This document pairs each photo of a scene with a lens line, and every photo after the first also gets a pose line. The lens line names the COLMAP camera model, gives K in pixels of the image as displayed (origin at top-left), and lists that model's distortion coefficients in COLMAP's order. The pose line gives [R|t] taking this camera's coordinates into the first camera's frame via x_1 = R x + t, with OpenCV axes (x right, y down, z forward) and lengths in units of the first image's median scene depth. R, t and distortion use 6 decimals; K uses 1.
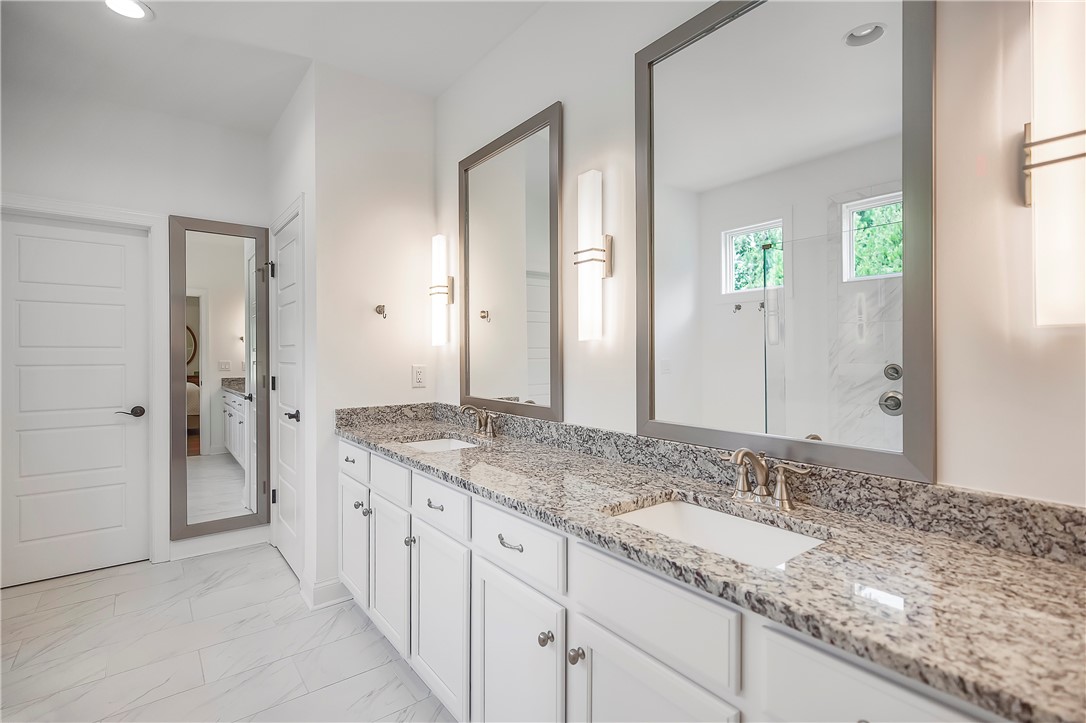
lens RADIAL K [[512.1, 0, 544.0], [0, 512.1, 354.2], [0, 0, 1]] dist [0.001975, 0.000169]
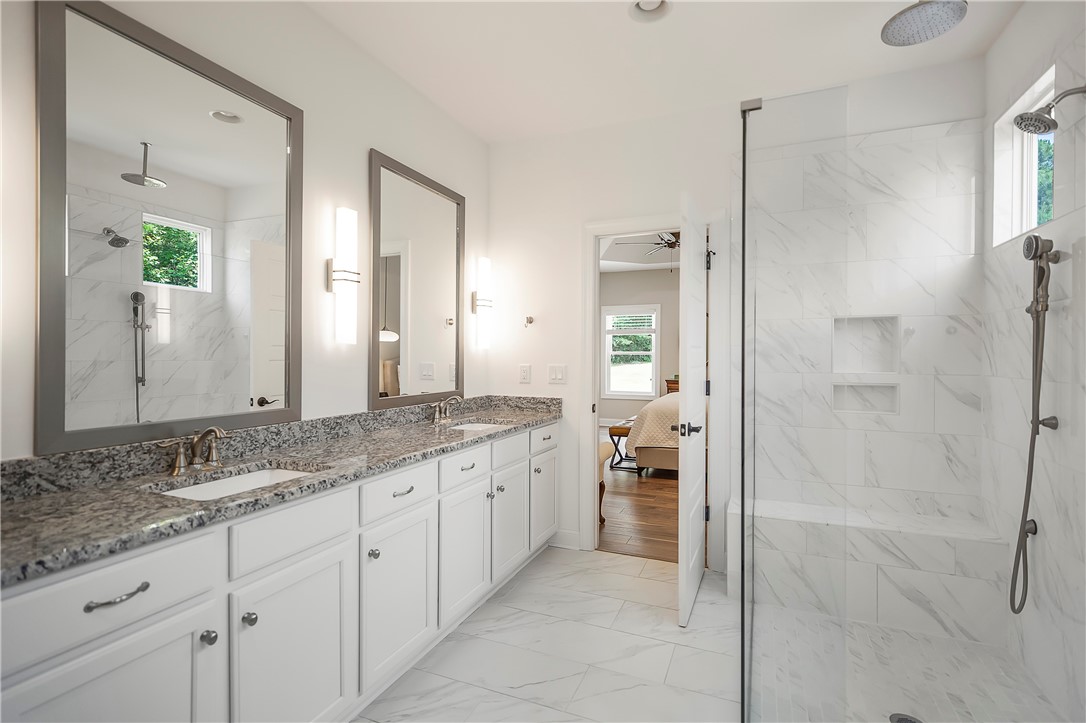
lens RADIAL K [[512.1, 0, 544.0], [0, 512.1, 354.2], [0, 0, 1]] dist [0.001975, 0.000169]
pose [[-0.491617, 0.005460, 0.870794, -1.244984], [-0.001477, 0.999974, -0.007104, 0.007360], [-0.870810, -0.004779, -0.491596, 1.219078]]
